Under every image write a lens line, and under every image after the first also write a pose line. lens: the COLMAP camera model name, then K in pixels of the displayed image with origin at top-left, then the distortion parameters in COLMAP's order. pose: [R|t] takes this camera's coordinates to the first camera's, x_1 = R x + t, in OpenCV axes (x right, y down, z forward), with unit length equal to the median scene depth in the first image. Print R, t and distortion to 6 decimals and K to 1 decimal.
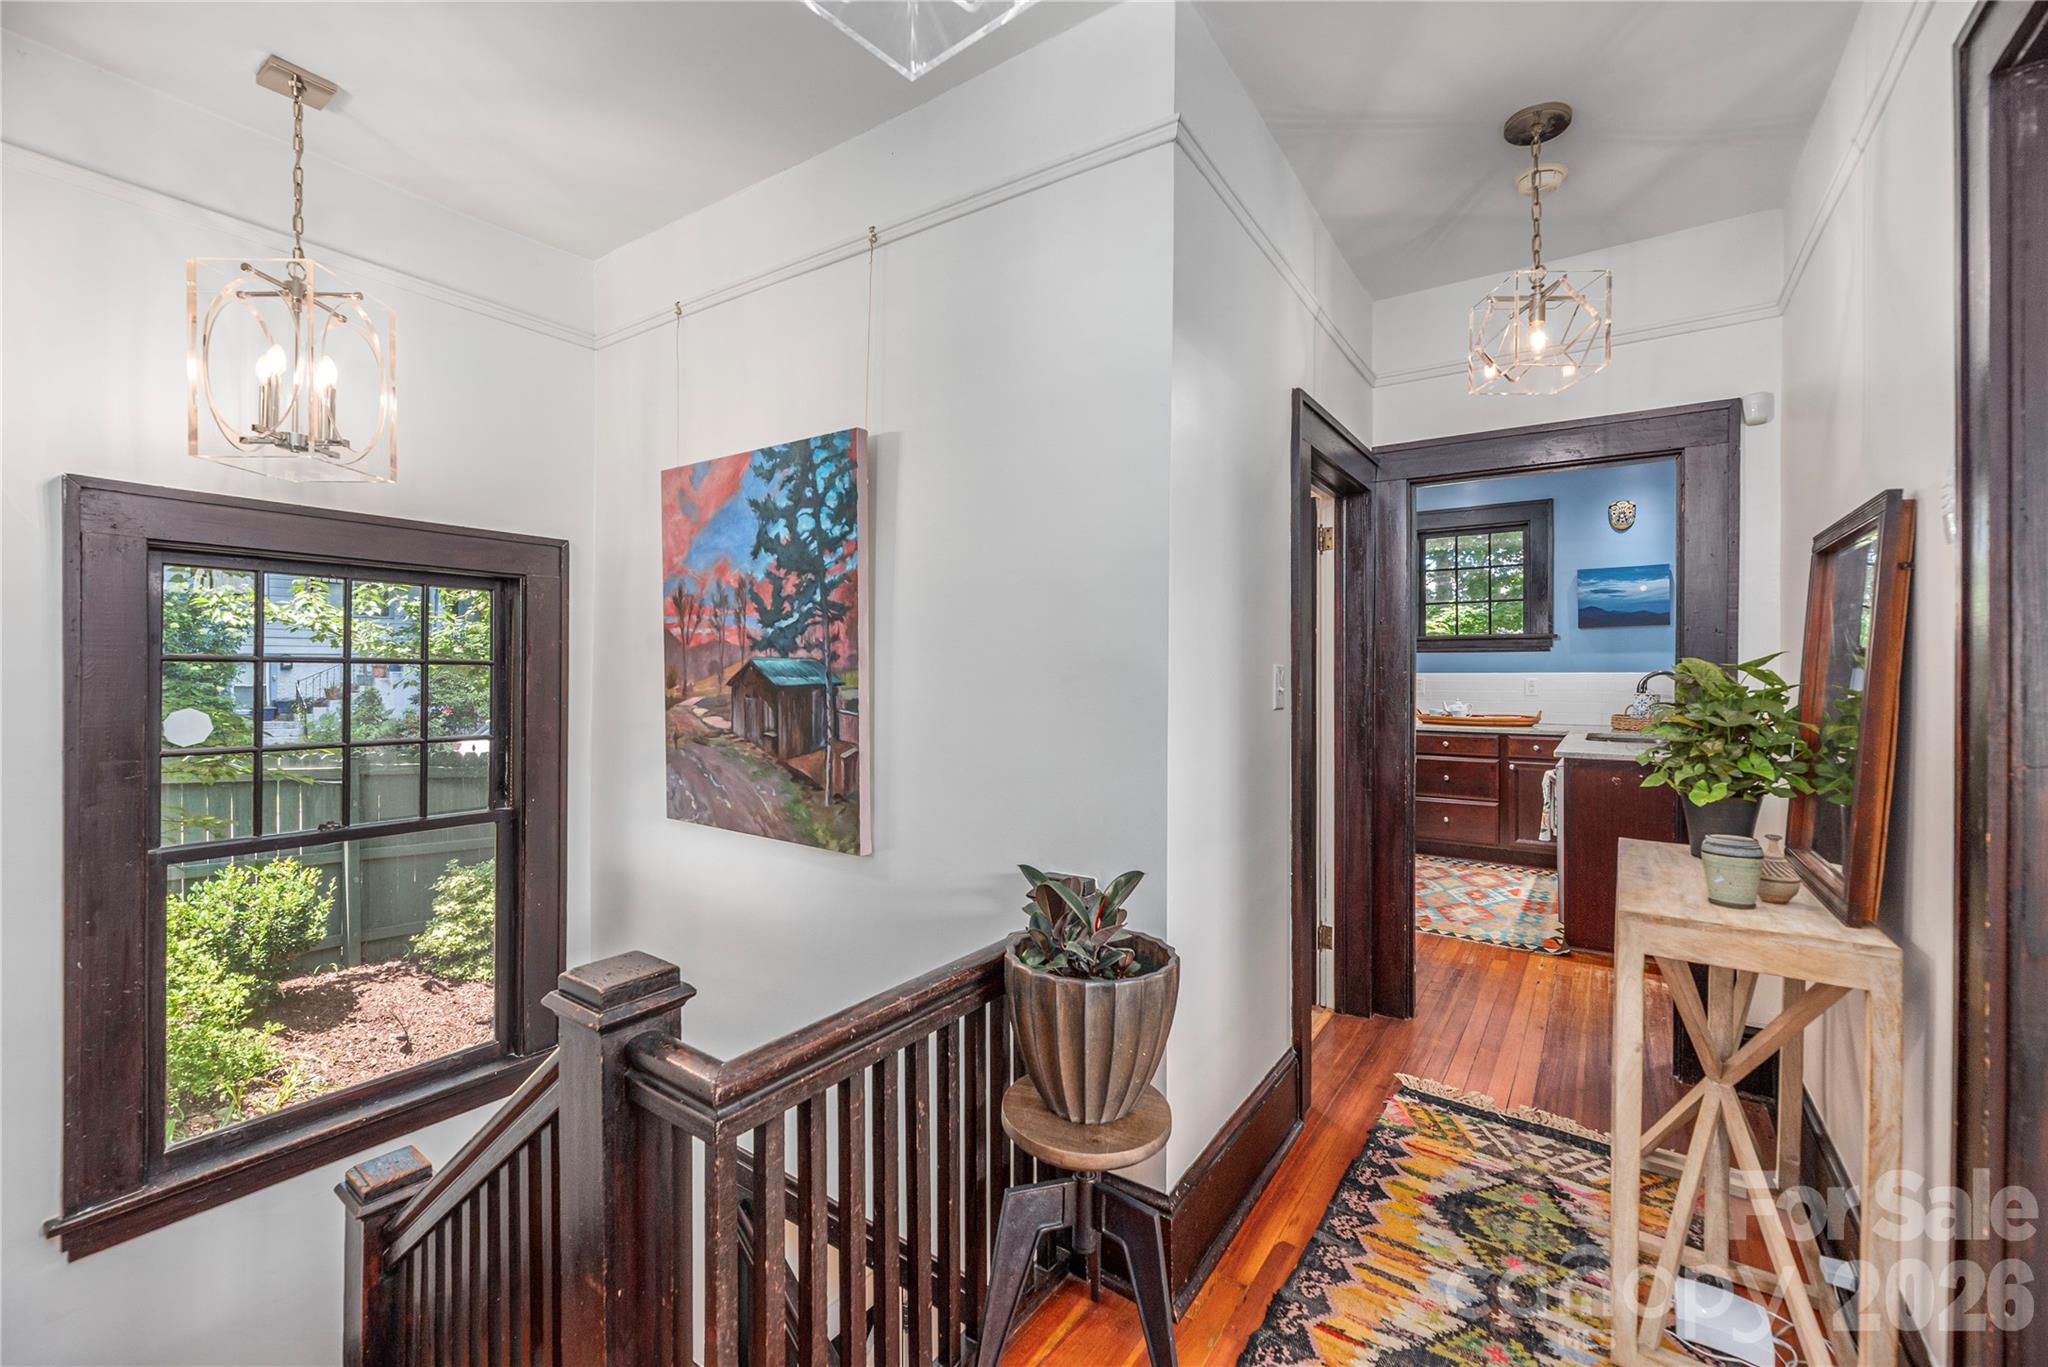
lens RADIAL K [[833.3, 0, 1022.3], [0, 833.3, 675.3], [0, 0, 1]] dist [-0.003882, 0.000472]
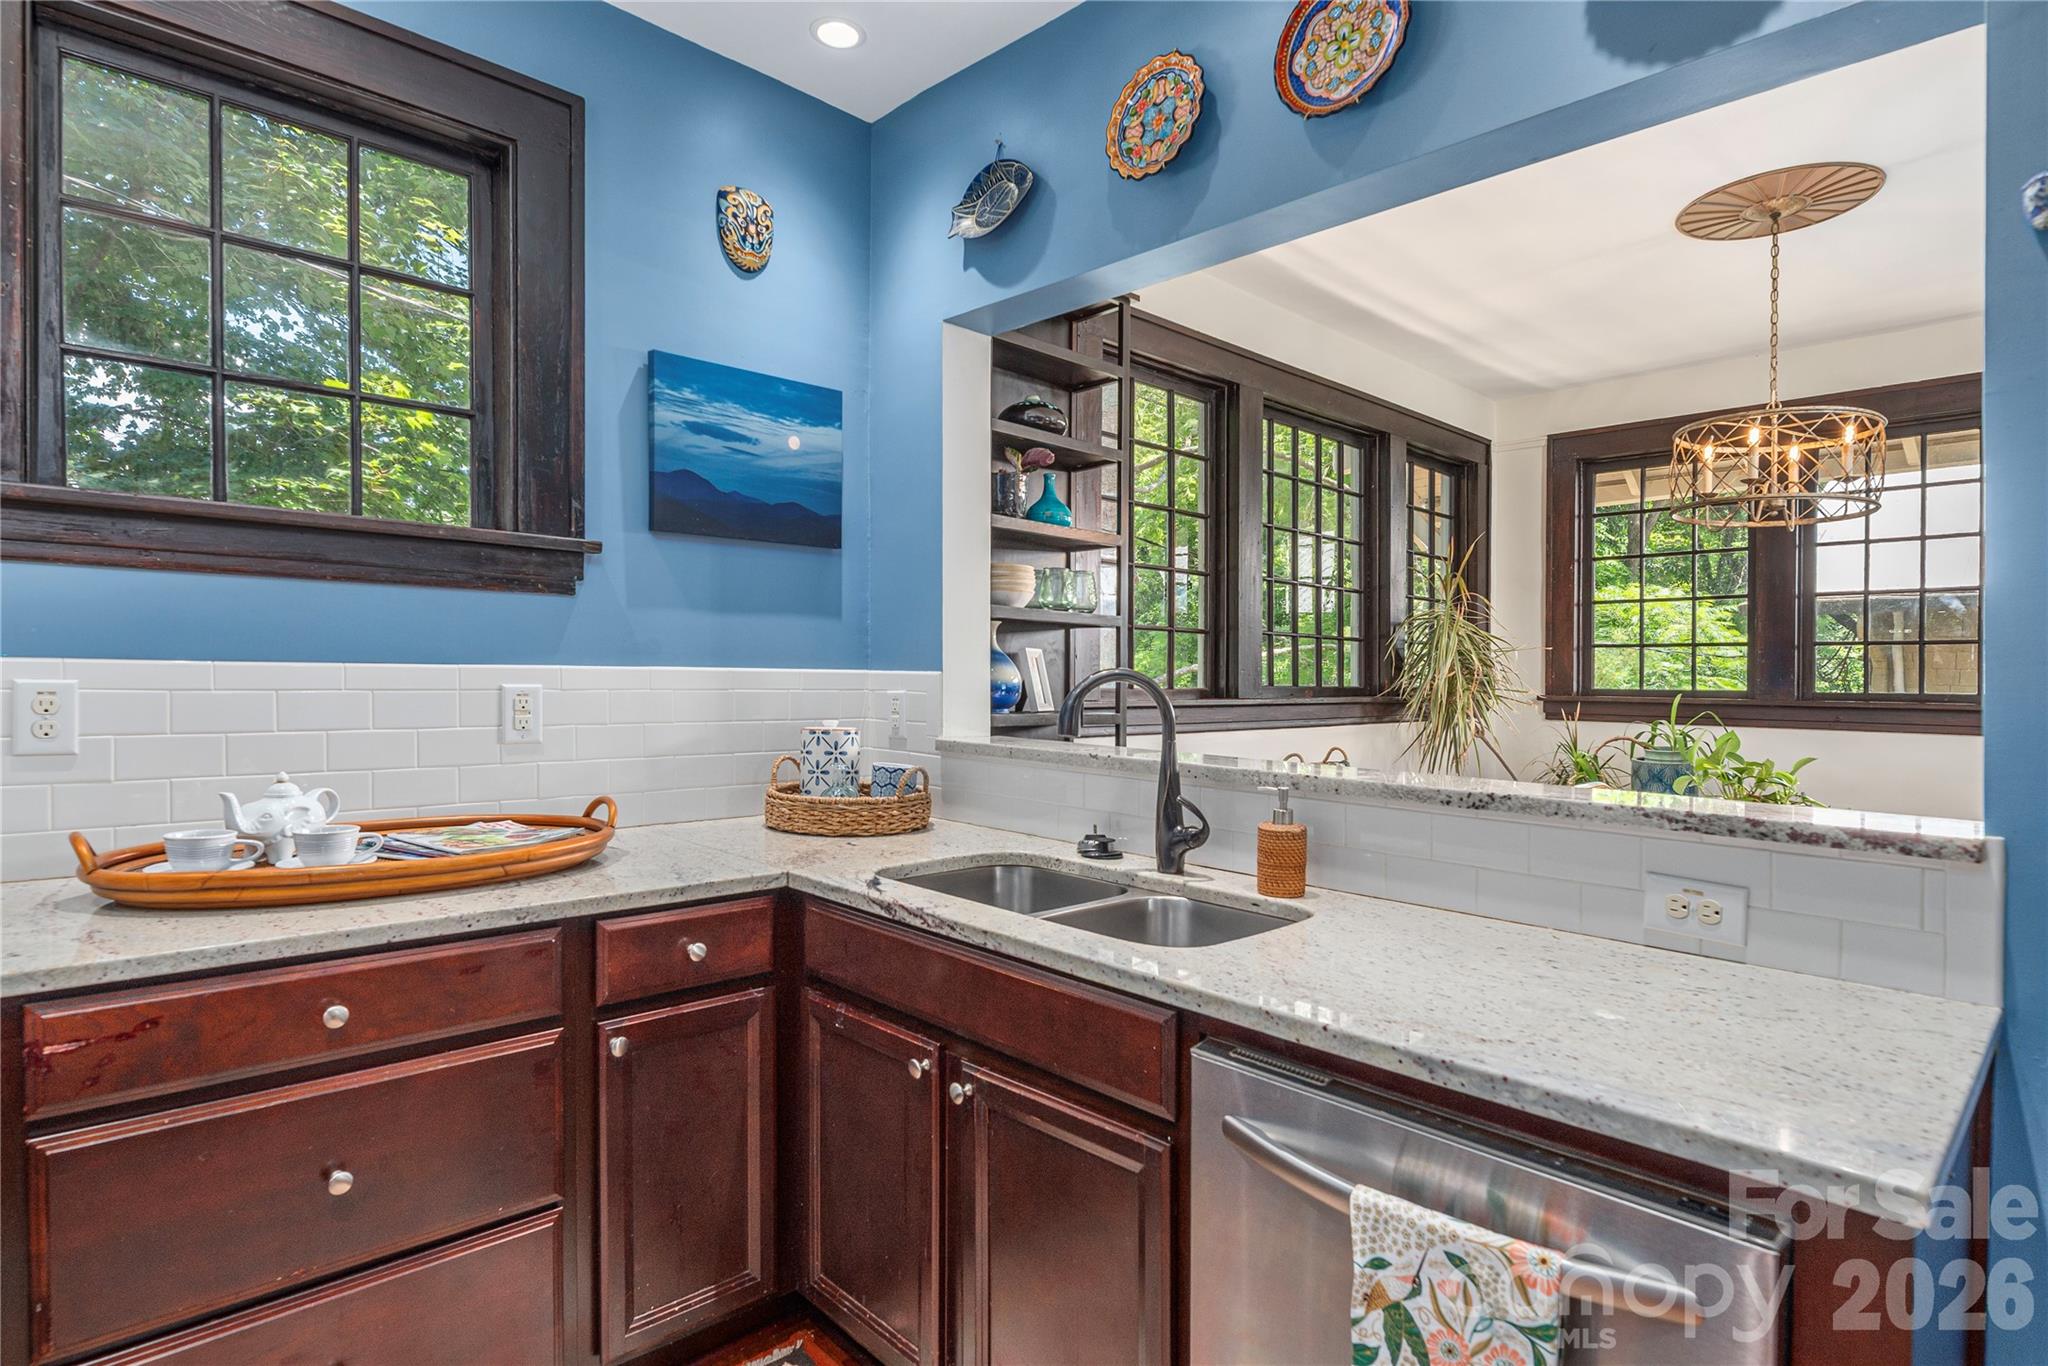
lens RADIAL K [[1072.5, 0, 1016.9], [0, 1072.5, 687.3], [0, 0, 1]] dist [0.000436, -0.001447]
pose [[0.193099, -0.007695, 0.981149, 0.287434], [-0.009920, 0.999903, 0.009794, -0.000799], [-0.981129, -0.011624, 0.193004, 0.789463]]
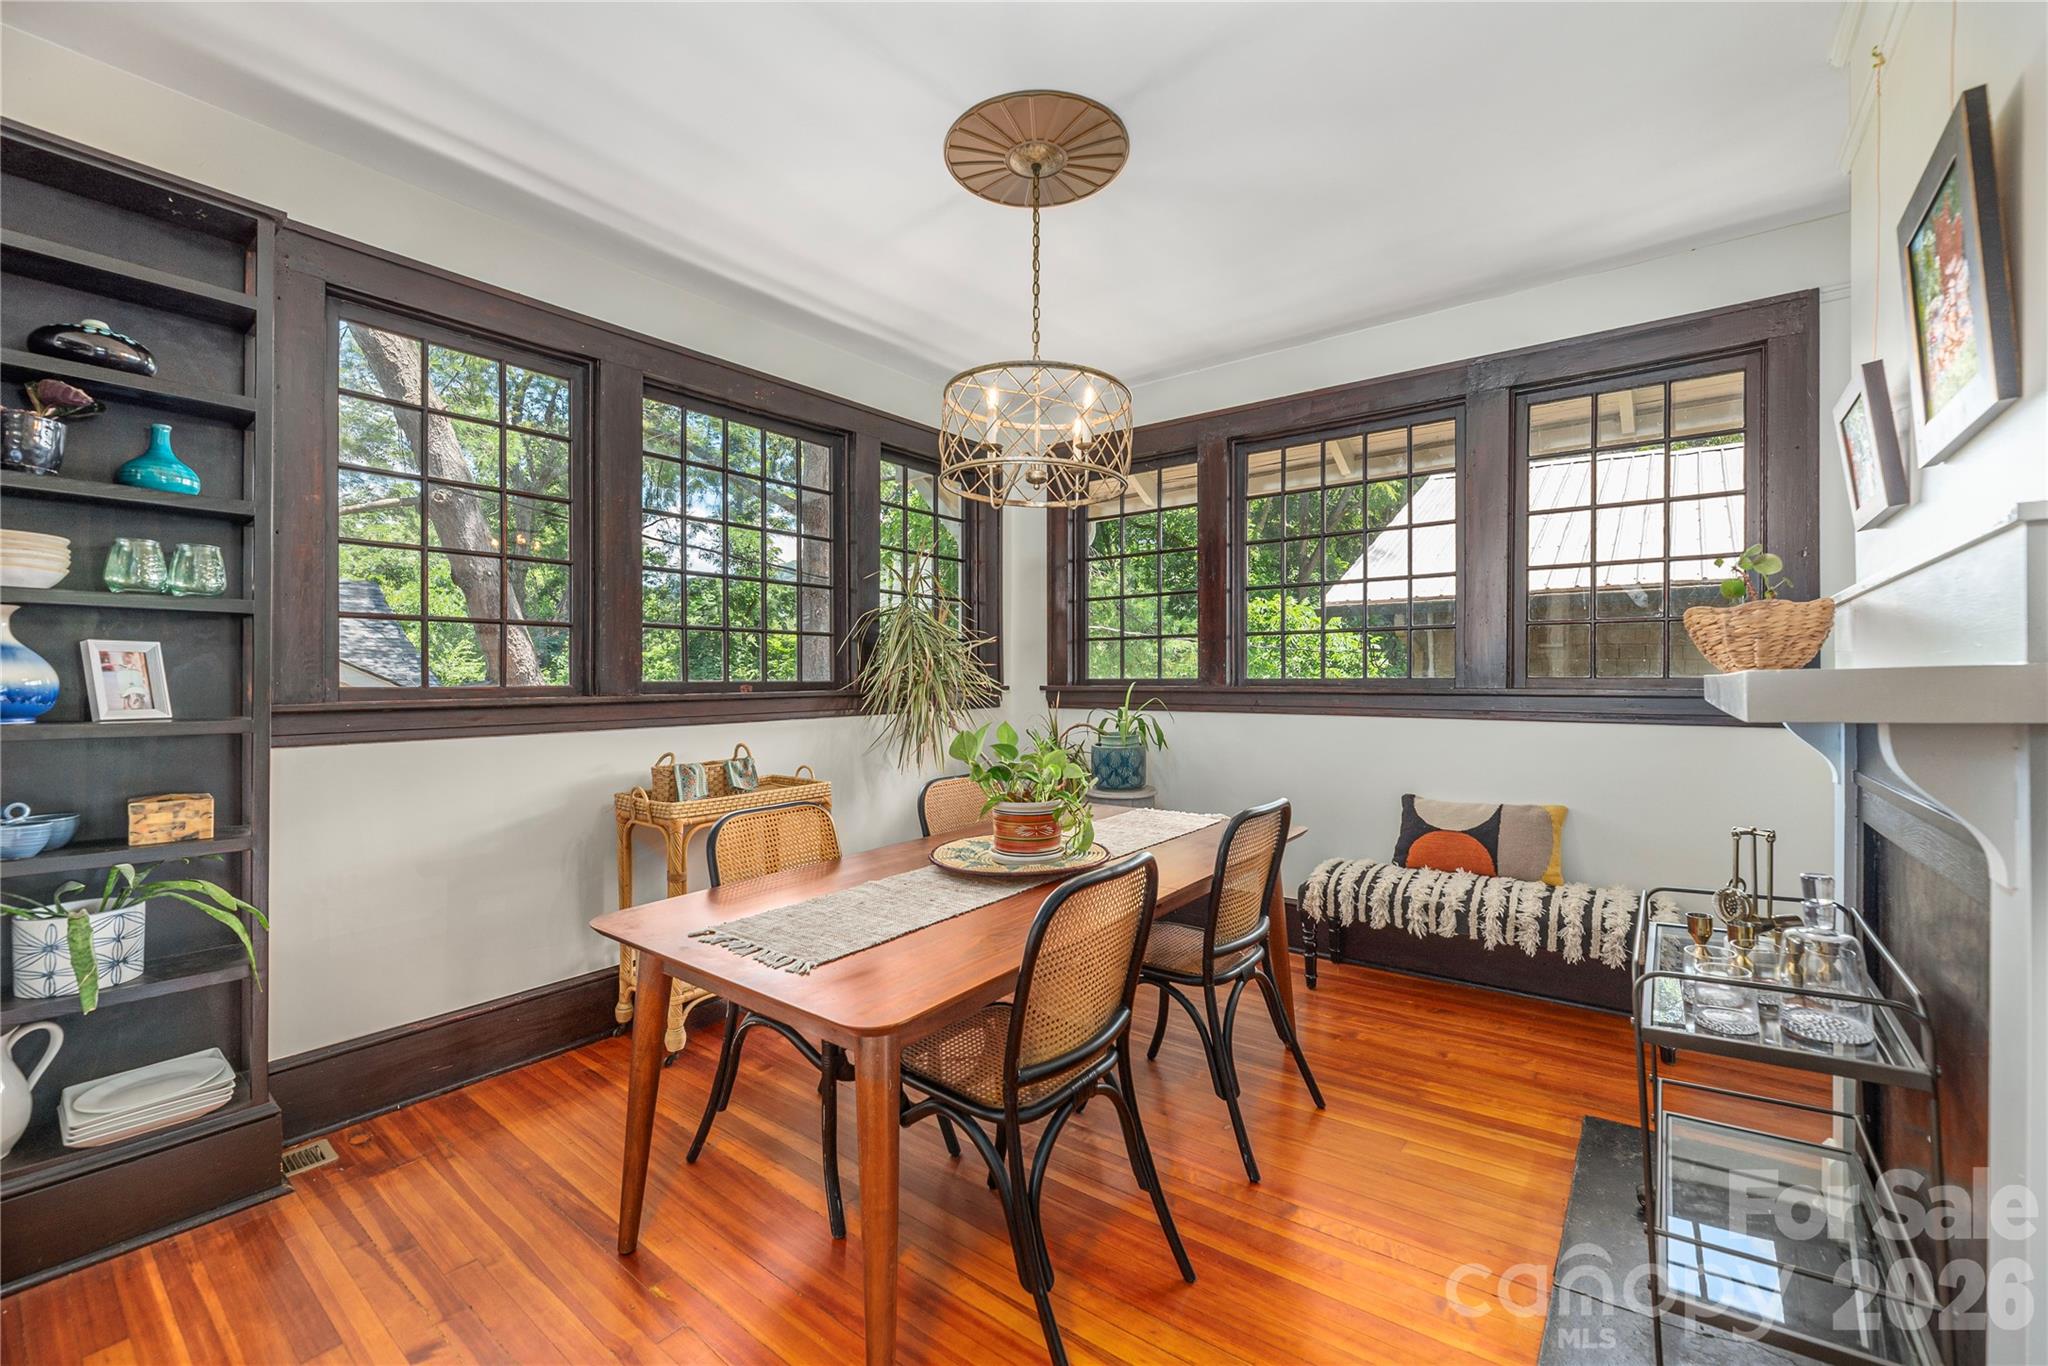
lens RADIAL K [[833.3, 0, 1019.6], [0, 833.3, 678.0], [0, 0, 1]] dist [-0.003882, 0.000472]
pose [[0.047768, -0.003769, 0.998851, 0.508967], [0.007505, 0.999966, 0.003414, 0.001010], [-0.998830, 0.007333, 0.047794, 0.504529]]
